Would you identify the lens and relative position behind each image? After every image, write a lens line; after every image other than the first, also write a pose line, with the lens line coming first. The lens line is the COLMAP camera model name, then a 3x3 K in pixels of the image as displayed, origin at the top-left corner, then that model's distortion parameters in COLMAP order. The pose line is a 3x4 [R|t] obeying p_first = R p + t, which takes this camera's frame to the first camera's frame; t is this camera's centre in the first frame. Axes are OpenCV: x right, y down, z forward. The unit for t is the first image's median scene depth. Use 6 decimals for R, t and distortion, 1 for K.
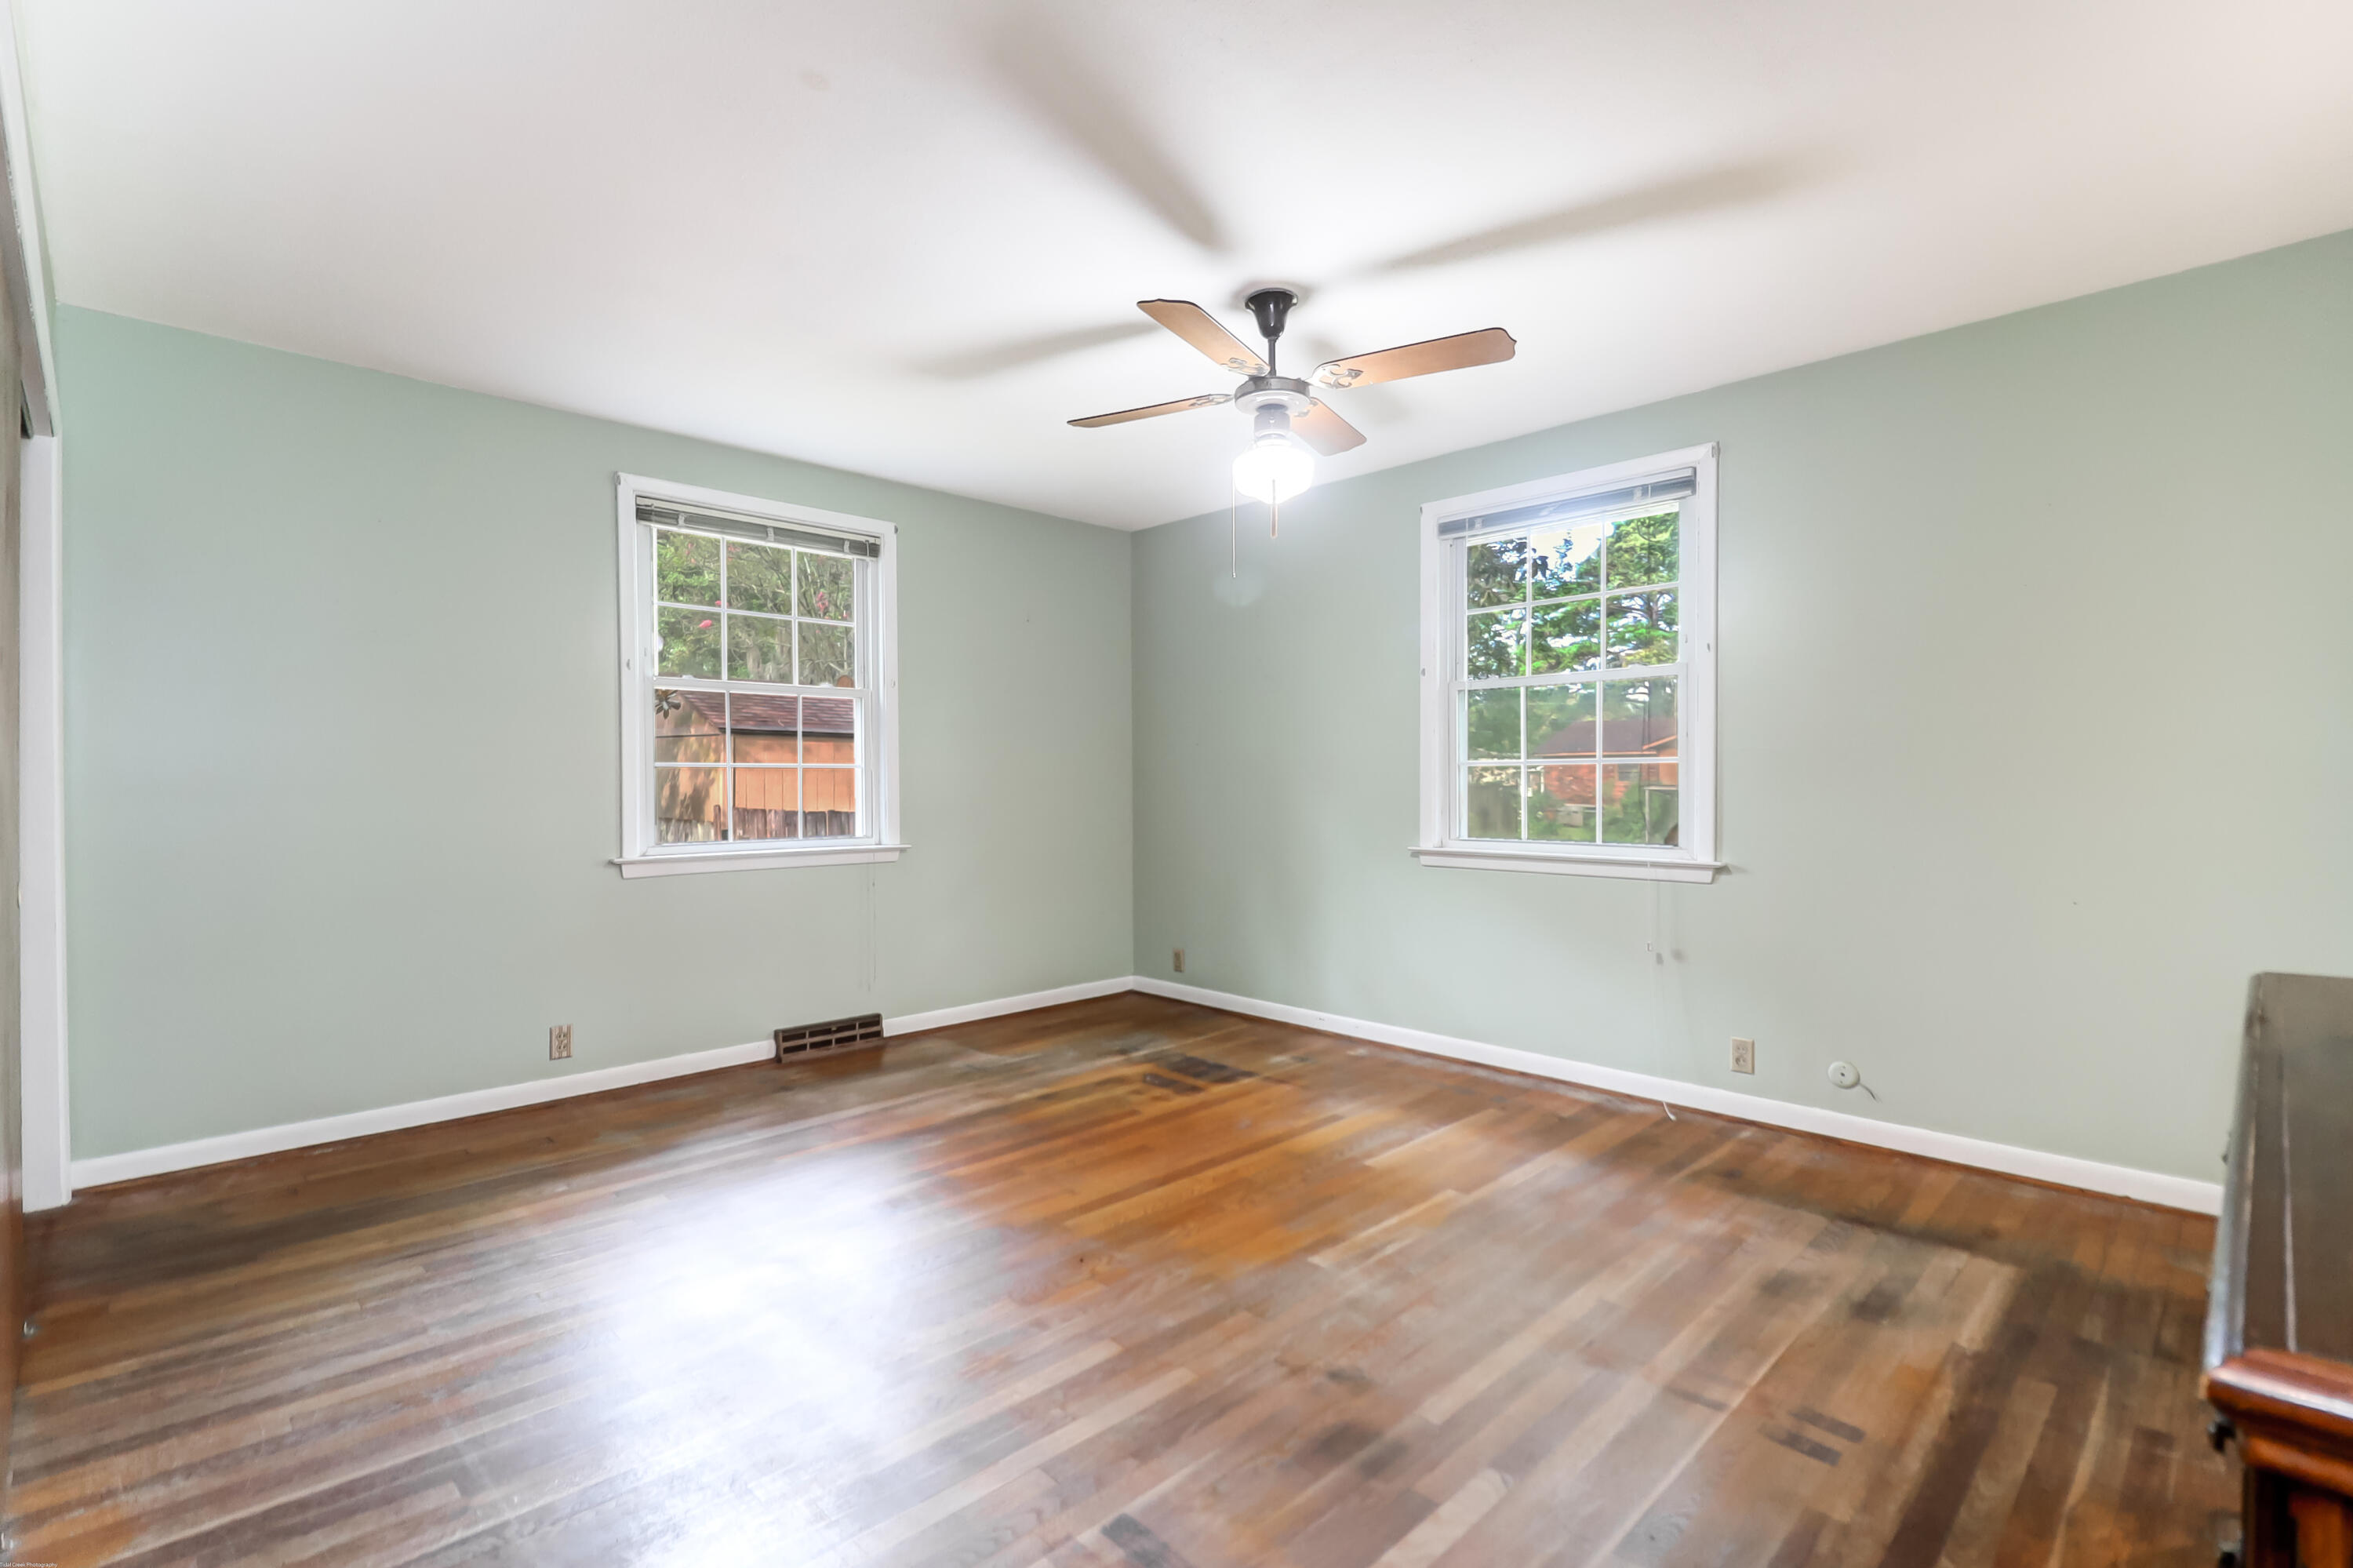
lens RADIAL K [[1080.7, 0, 1177.2], [0, 1080.7, 785.1], [0, 0, 1]] dist [0.003233, 0.000091]
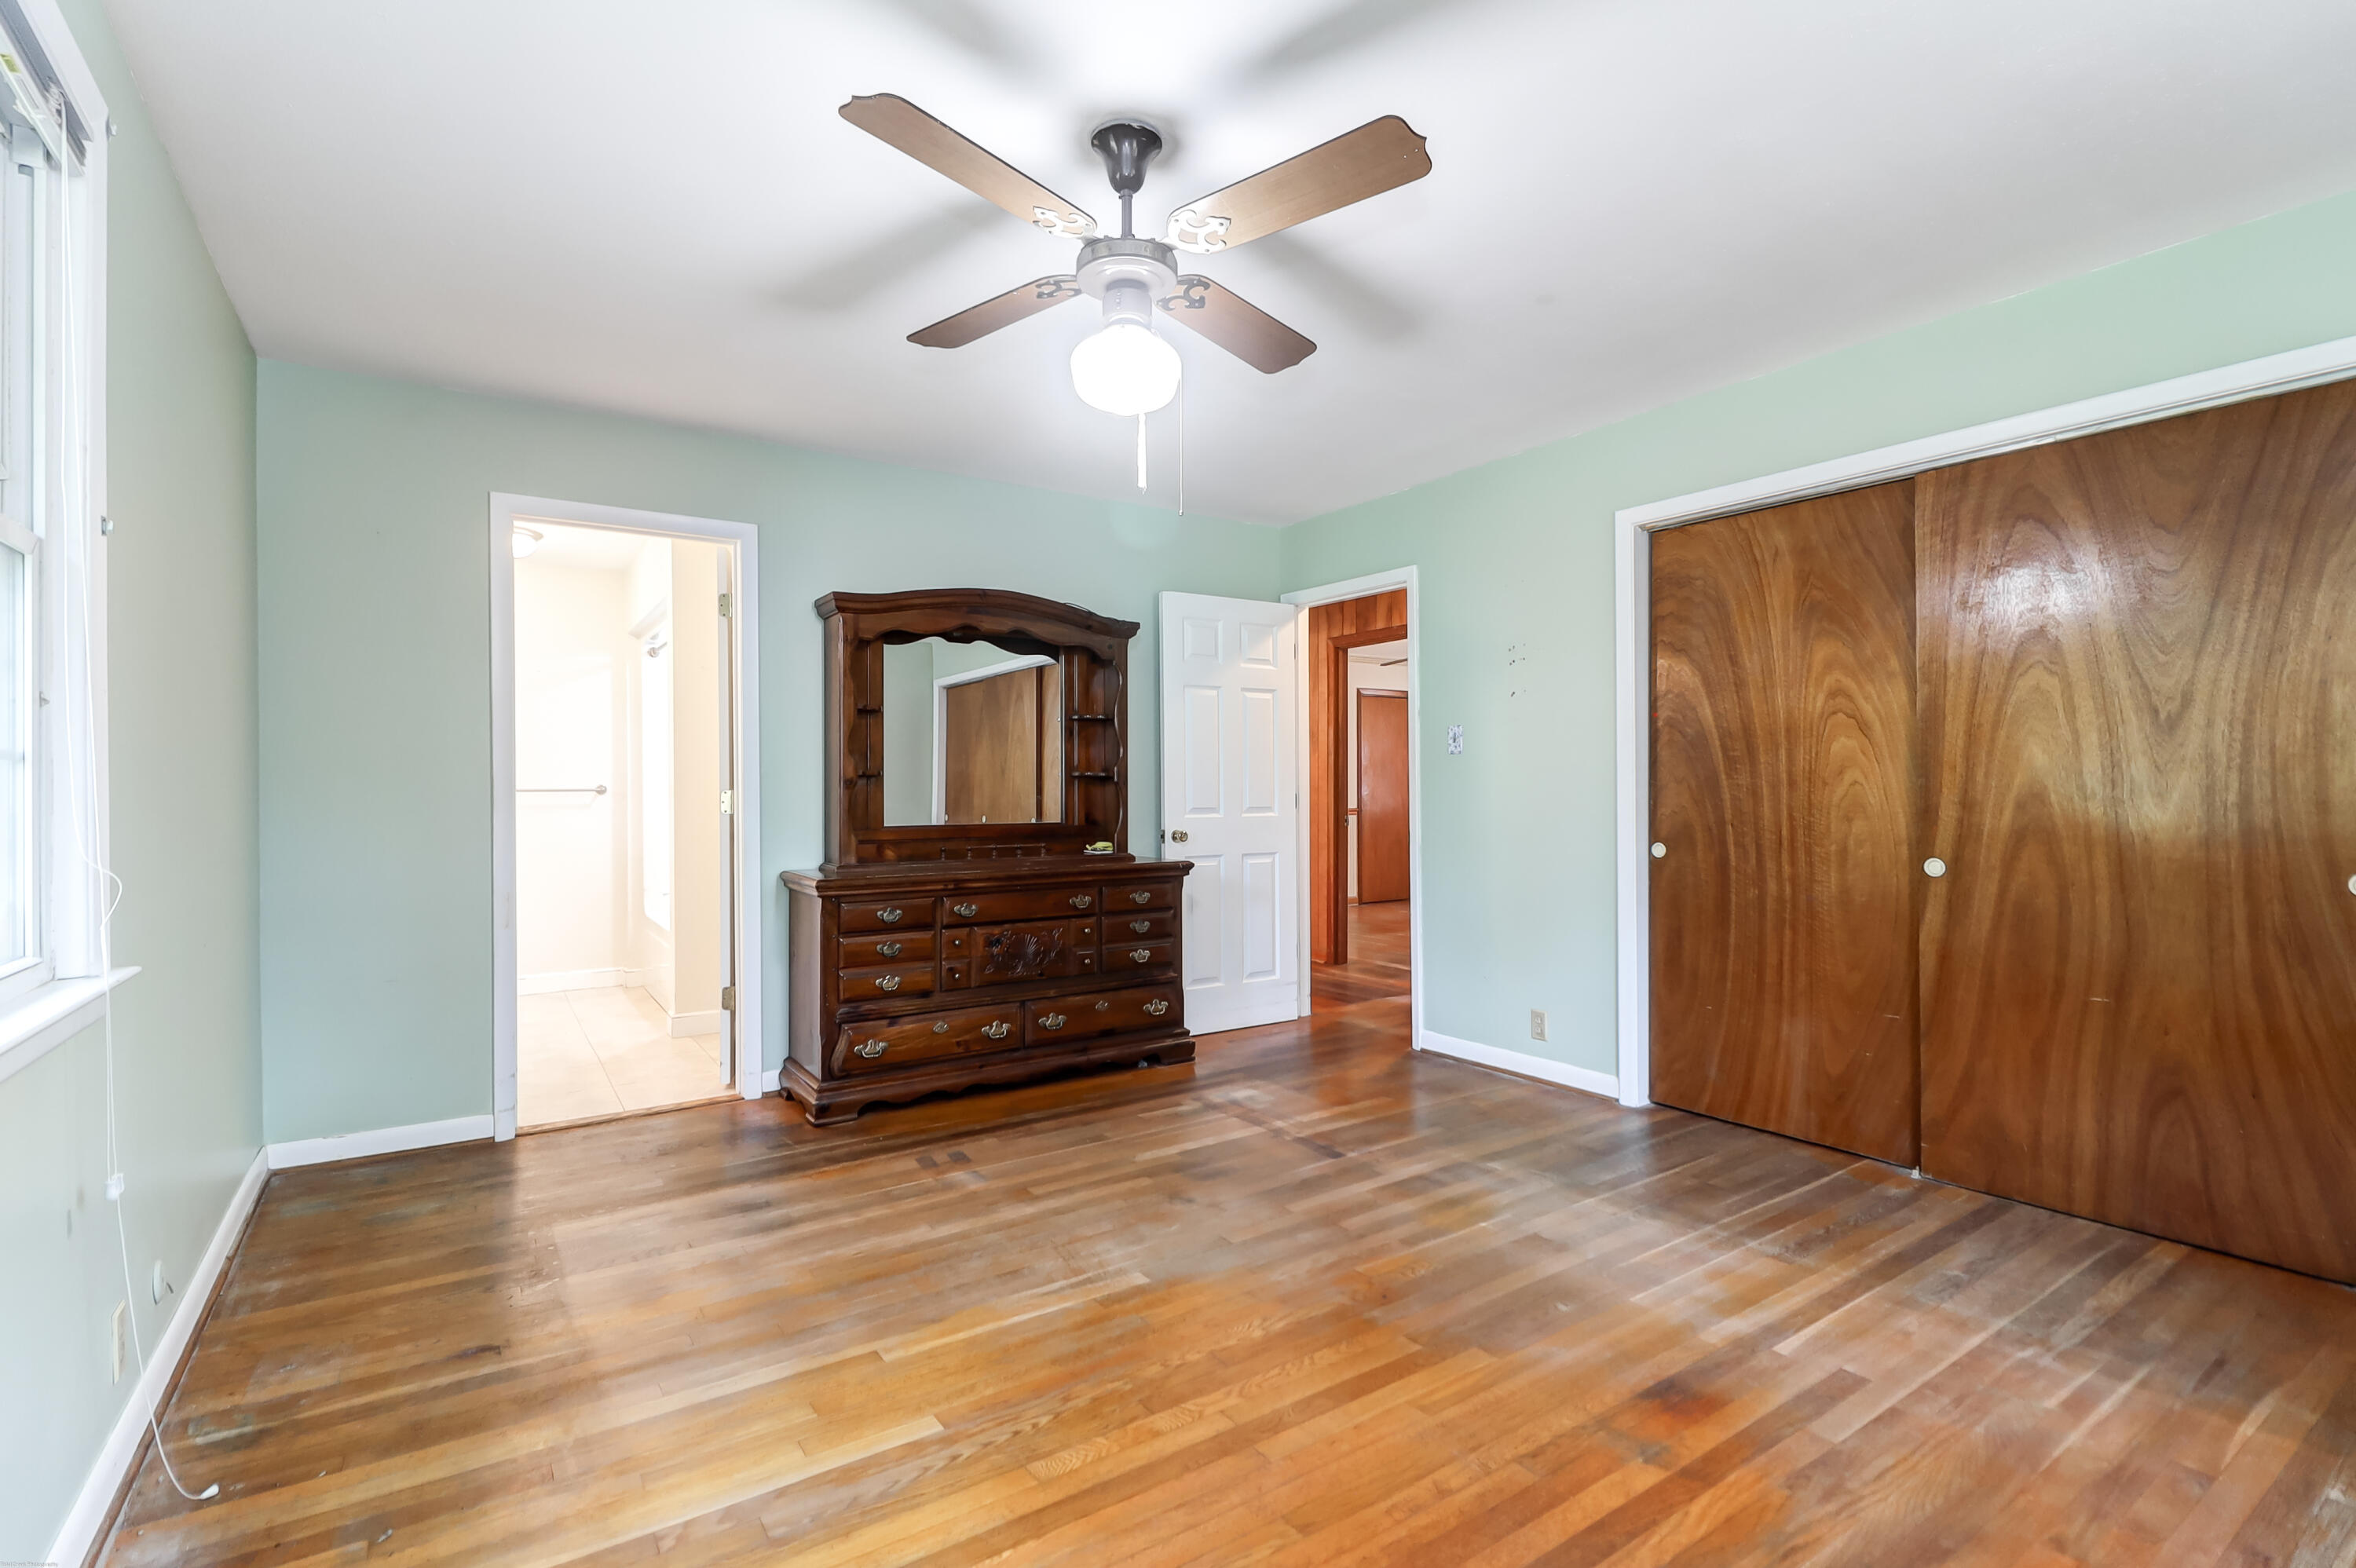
lens RADIAL K [[1081.9, 0, 1177.2], [0, 1081.9, 786.4], [0, 0, 1]] dist [0.003233, 0.000091]
pose [[-0.983222, 0.010901, 0.182088, -0.112706], [0.011340, 0.999935, 0.001371, -0.012755], [-0.182061, 0.003413, -0.983281, 2.537292]]
